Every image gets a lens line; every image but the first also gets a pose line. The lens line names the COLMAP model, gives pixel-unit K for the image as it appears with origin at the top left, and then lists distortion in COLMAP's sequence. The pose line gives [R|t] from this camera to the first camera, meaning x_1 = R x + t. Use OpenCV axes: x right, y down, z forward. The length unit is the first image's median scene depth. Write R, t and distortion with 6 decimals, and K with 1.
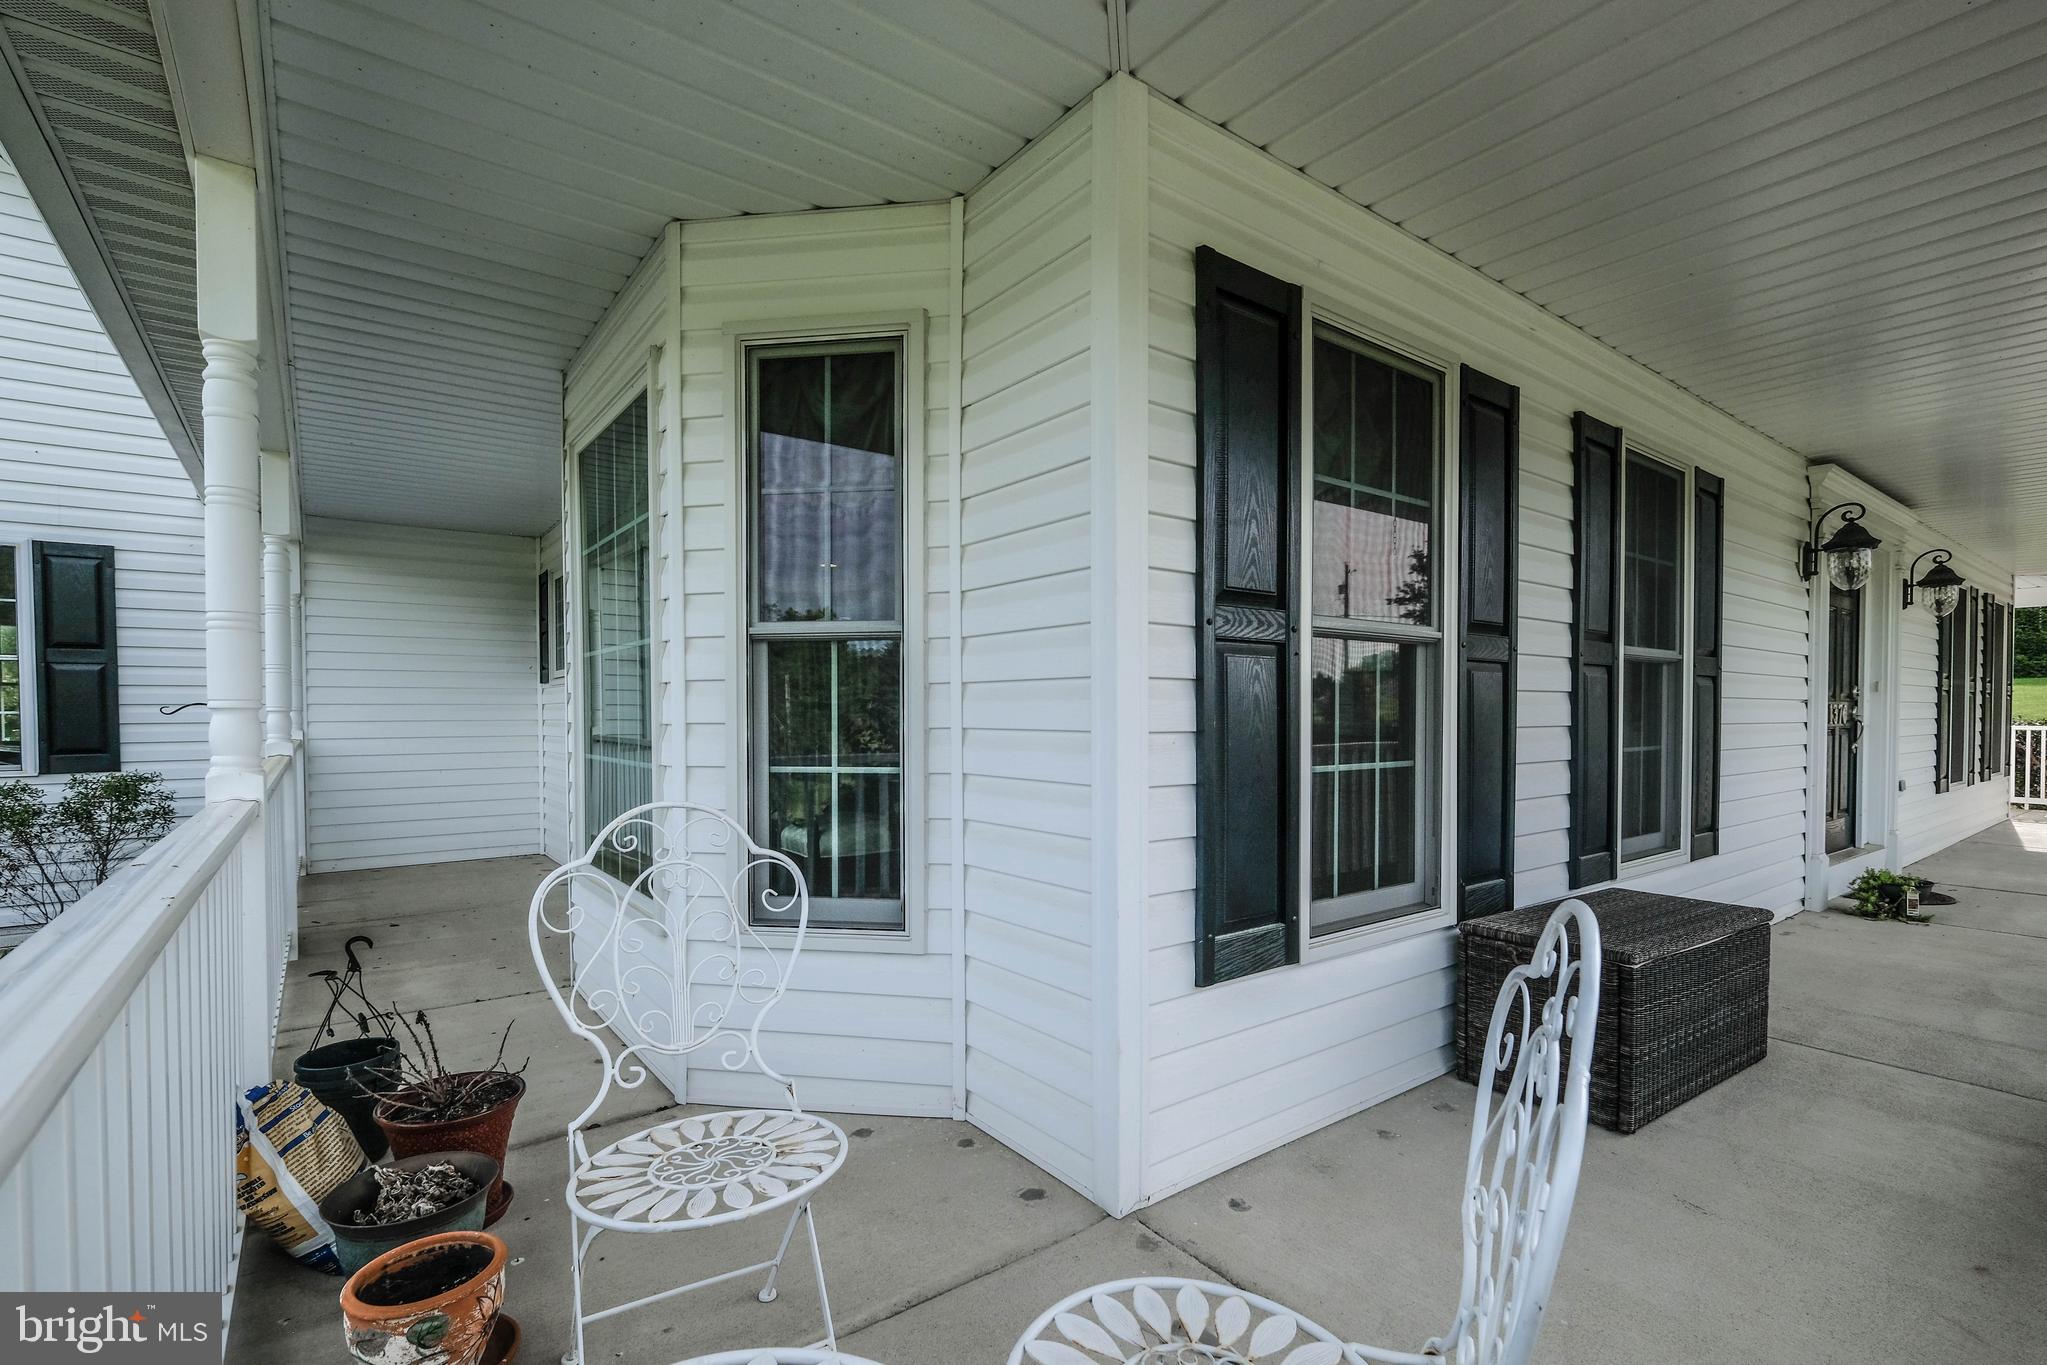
lens RADIAL K [[894.3, 0, 1023.2], [0, 894.3, 691.8], [0, 0, 1]] dist [-0.001377, -0.000080]
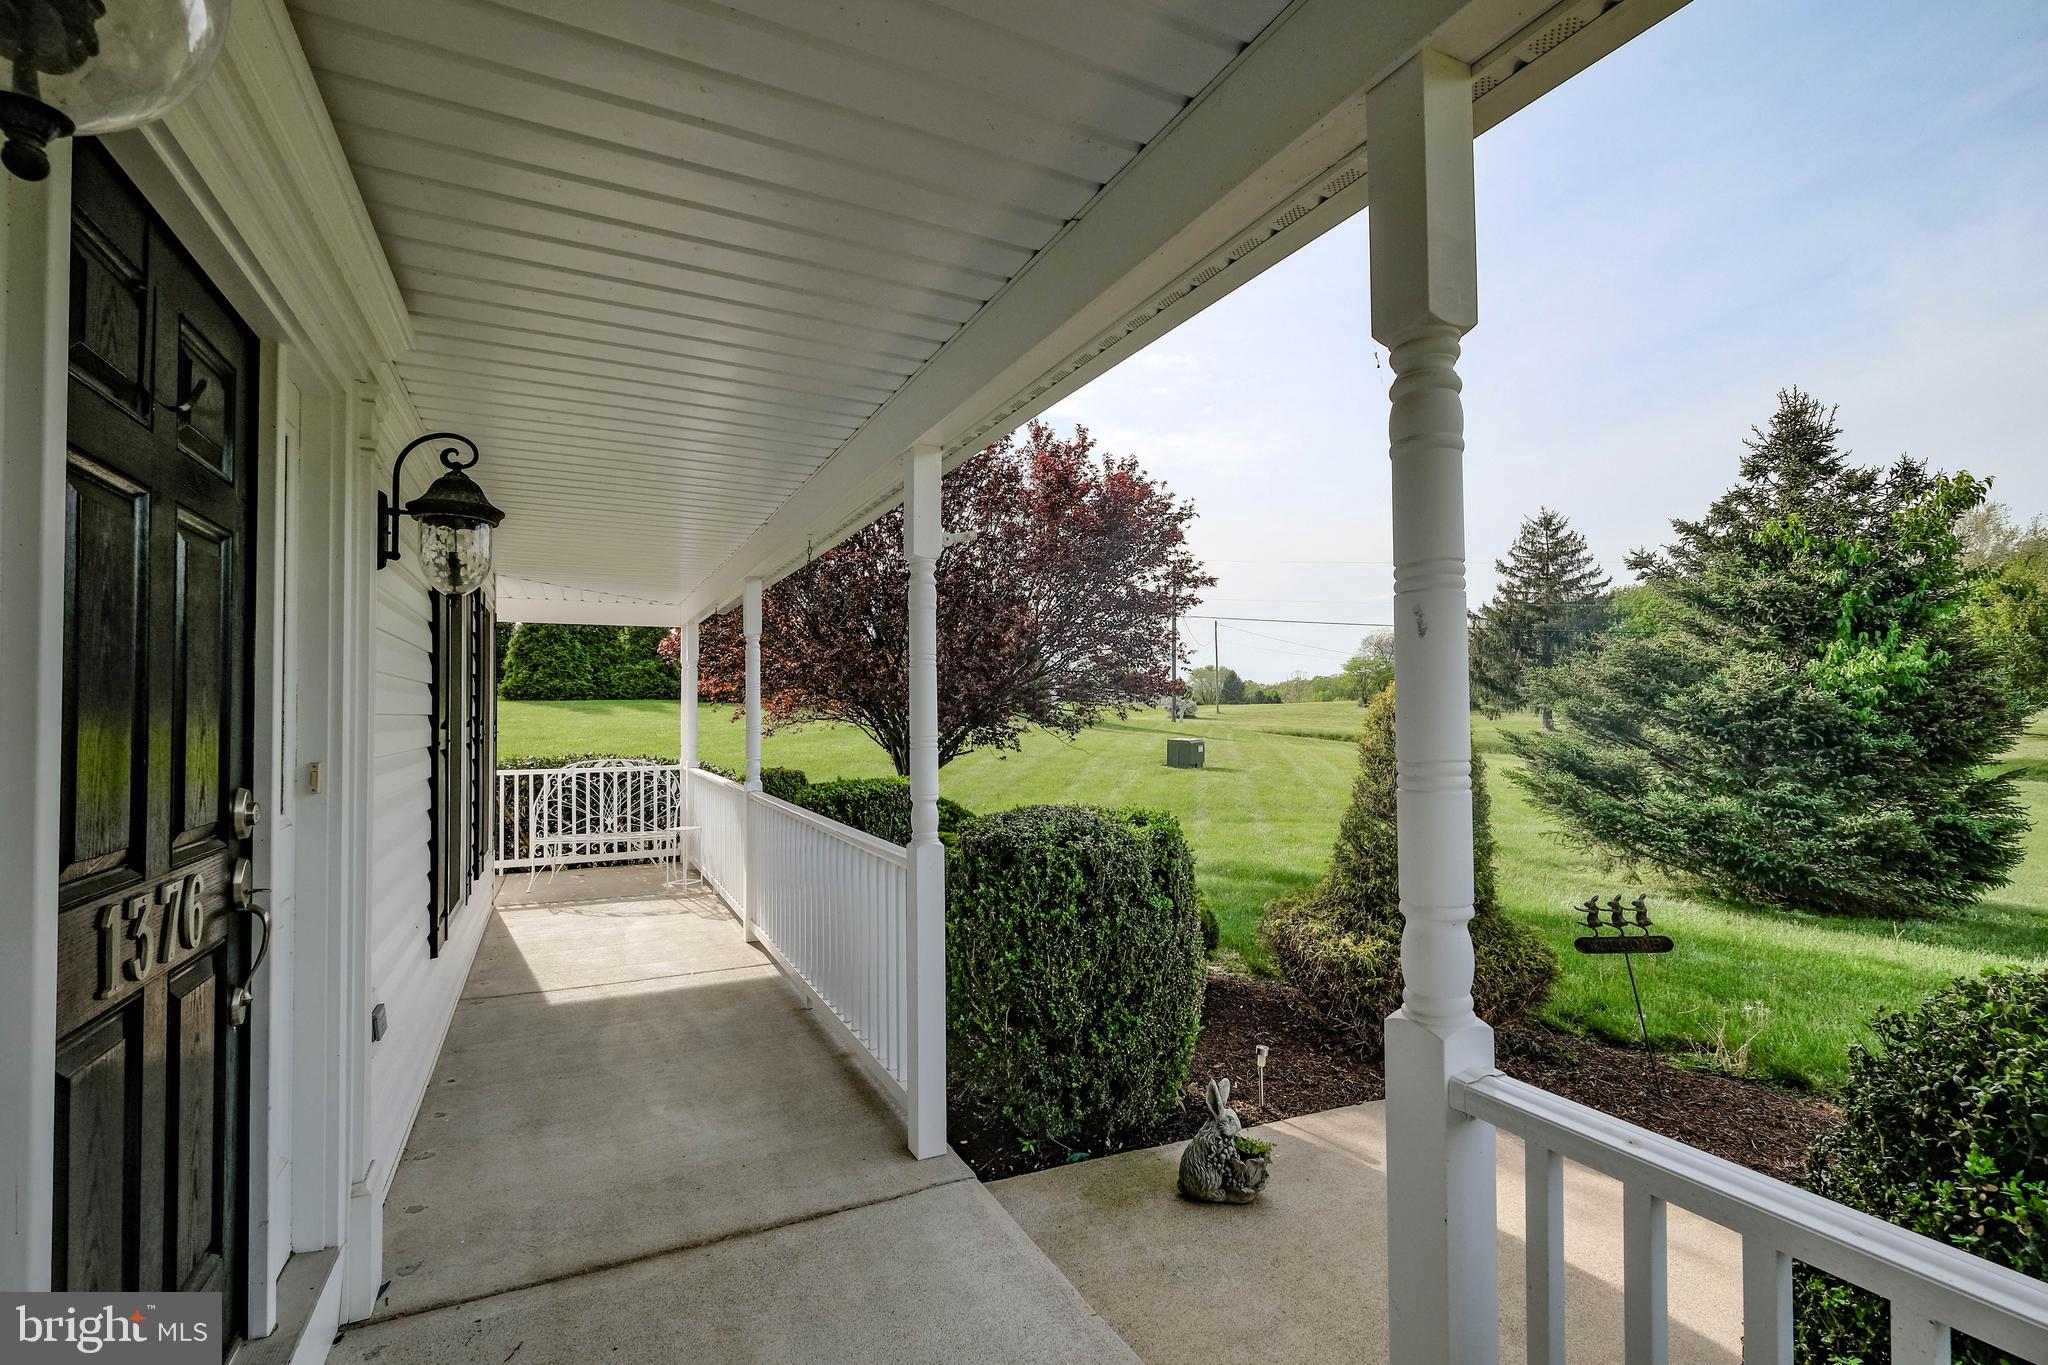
lens RADIAL K [[894.8, 0, 1023.7], [0, 894.8, 691.8], [0, 0, 1]] dist [-0.001377, -0.000080]
pose [[0.160969, 0.001555, 0.986958, 0.652719], [0.009748, 0.999947, -0.003165, -0.034880], [-0.986911, 0.010131, 0.160945, 0.667188]]
